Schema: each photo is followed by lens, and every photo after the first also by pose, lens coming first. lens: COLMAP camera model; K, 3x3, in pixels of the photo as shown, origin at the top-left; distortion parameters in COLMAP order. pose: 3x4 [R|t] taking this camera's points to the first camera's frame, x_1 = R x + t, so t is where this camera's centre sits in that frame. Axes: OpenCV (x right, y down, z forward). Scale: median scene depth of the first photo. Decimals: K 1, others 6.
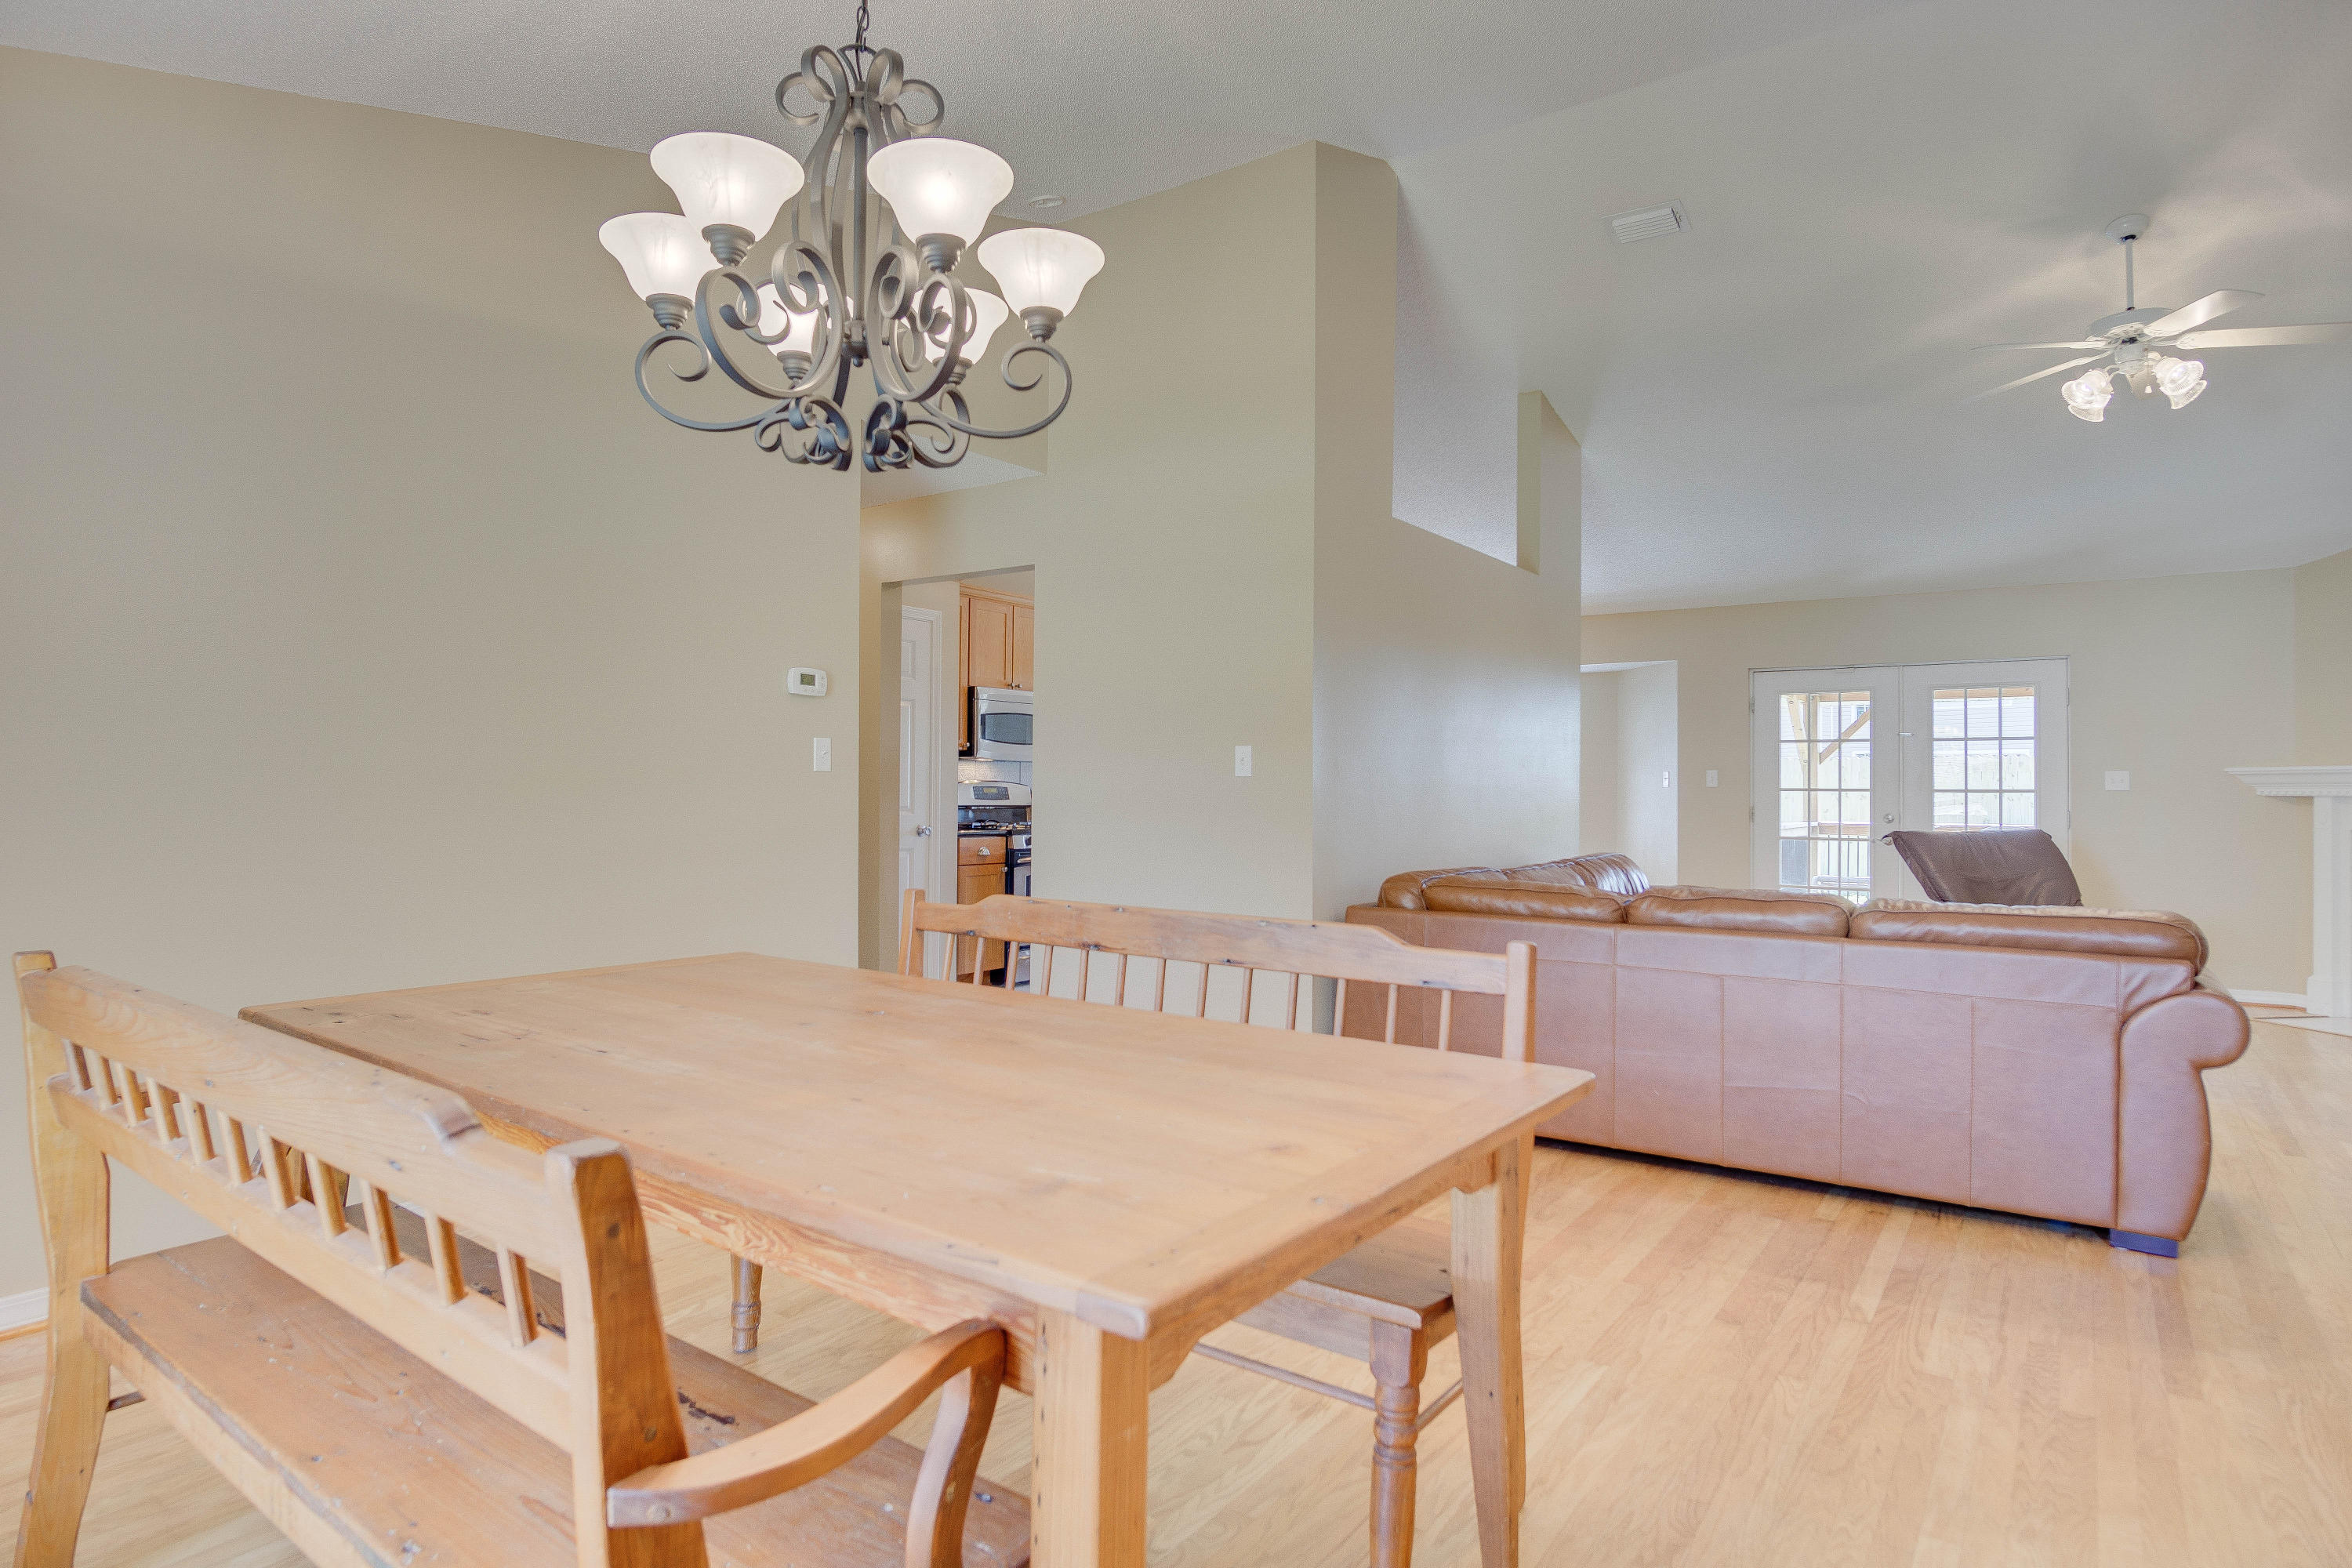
lens RADIAL K [[1284.0, 0, 1172.9], [0, 1284.0, 784.8], [0, 0, 1]] dist [-0.000310, 0.006629]
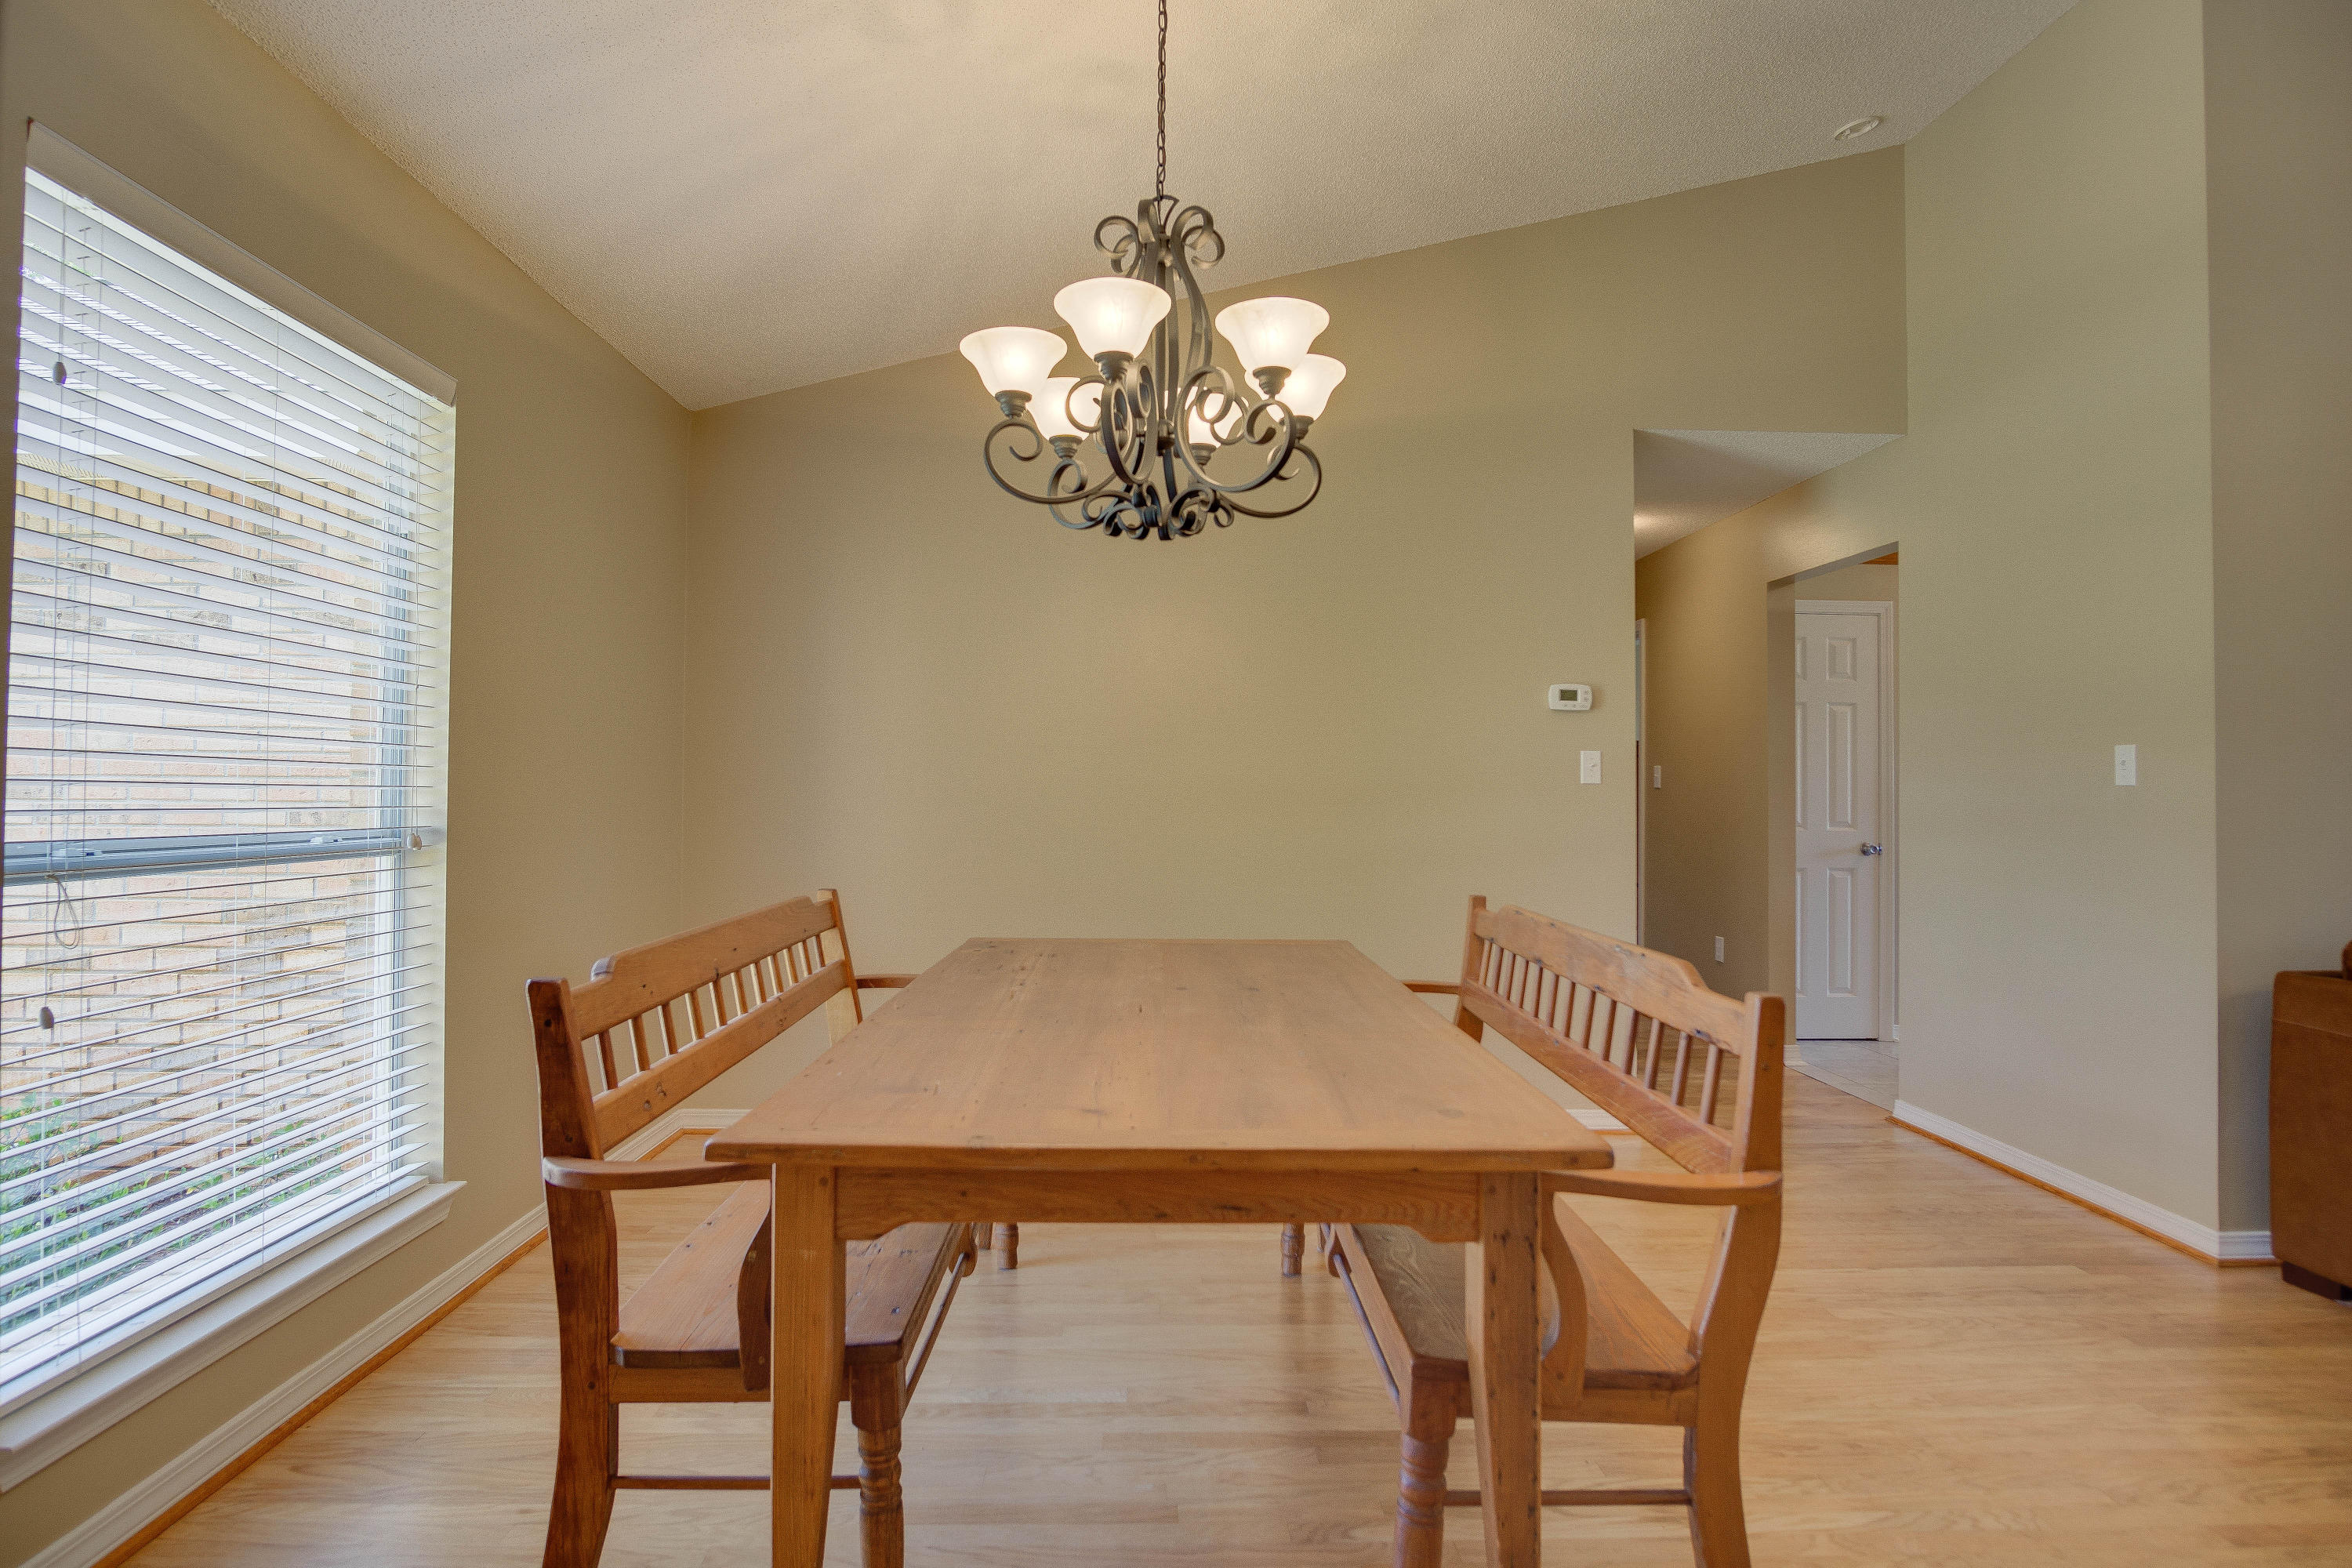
lens RADIAL K [[1293.8, 0, 1182.1], [0, 1293.8, 787.3], [0, 0, 1]] dist [-0.036302, 0.010554]
pose [[0.605701, -0.007643, -0.795656, 0.350047], [-0.000828, 0.999947, -0.010236, 0.002970], [0.795692, 0.006859, 0.605663, 0.124880]]
